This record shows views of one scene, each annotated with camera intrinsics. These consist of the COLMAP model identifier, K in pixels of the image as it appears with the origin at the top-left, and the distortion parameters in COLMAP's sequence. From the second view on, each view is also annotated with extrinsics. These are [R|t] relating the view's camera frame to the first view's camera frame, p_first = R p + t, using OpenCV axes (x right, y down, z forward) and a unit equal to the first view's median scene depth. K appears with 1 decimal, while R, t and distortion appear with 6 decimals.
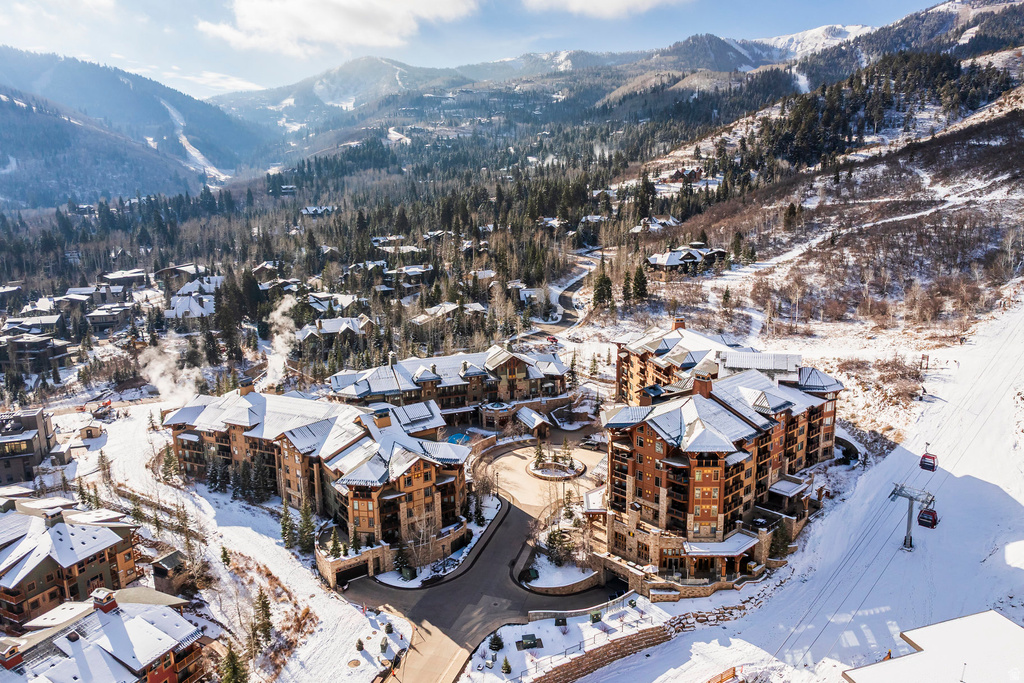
lens RADIAL K [[713.8, 0, 531.4], [0, 713.8, 314.8], [0, 0, 1]] dist [-0.036289, -0.002120]
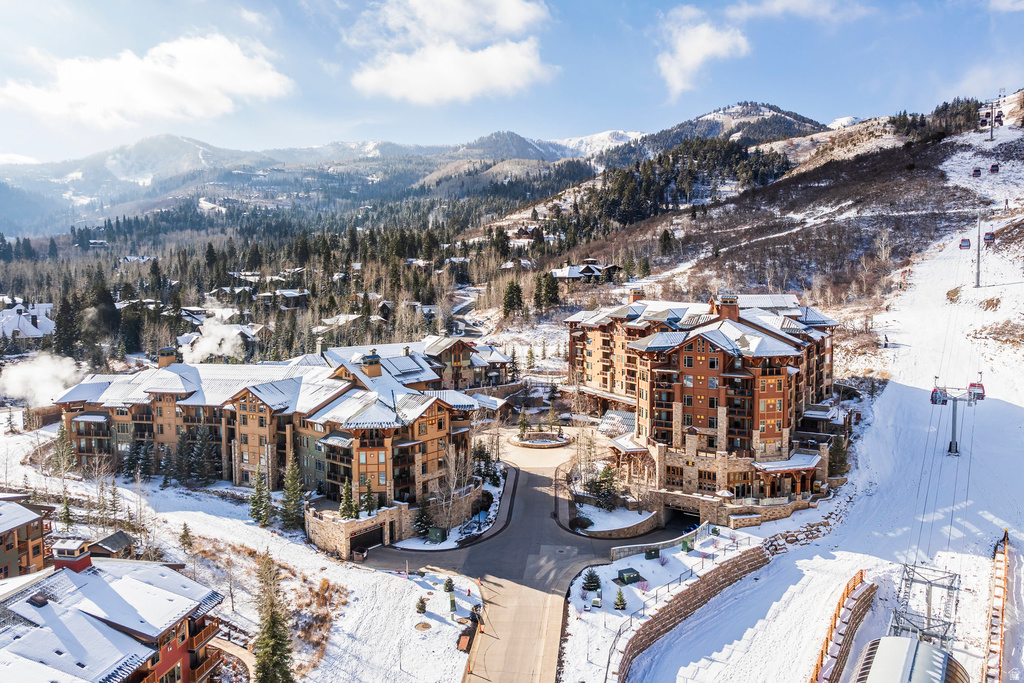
lens RADIAL K [[706.5, 0, 513.1], [0, 706.5, 302.0], [0, 0, 1]] dist [-0.036441, 0.000594]
pose [[0.967609, -0.001813, 0.252449, -0.237490], [0.038776, 0.989176, -0.141518, 0.178862], [-0.249460, 0.146723, 0.957205, 0.142588]]
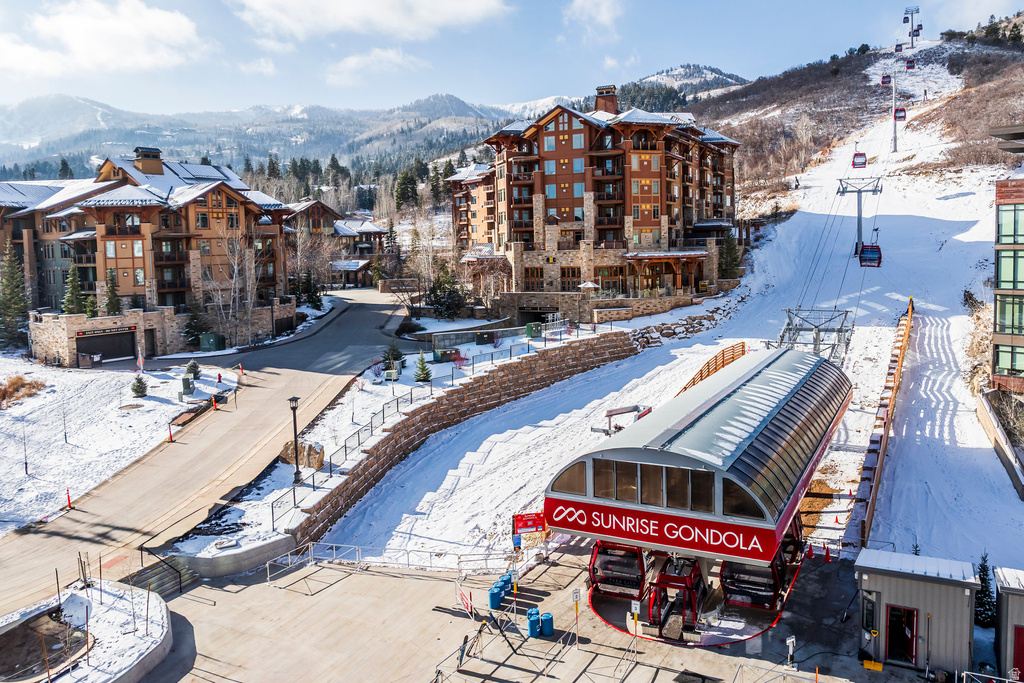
lens RADIAL K [[726.7, 0, 567.3], [0, 726.7, 296.3], [0, 0, 1]] dist [-0.032677, -0.005826]
pose [[0.921189, -0.035528, 0.387490, -0.106423], [0.084927, 0.990172, -0.111112, 0.342412], [-0.379734, 0.135263, 0.915153, 0.253573]]
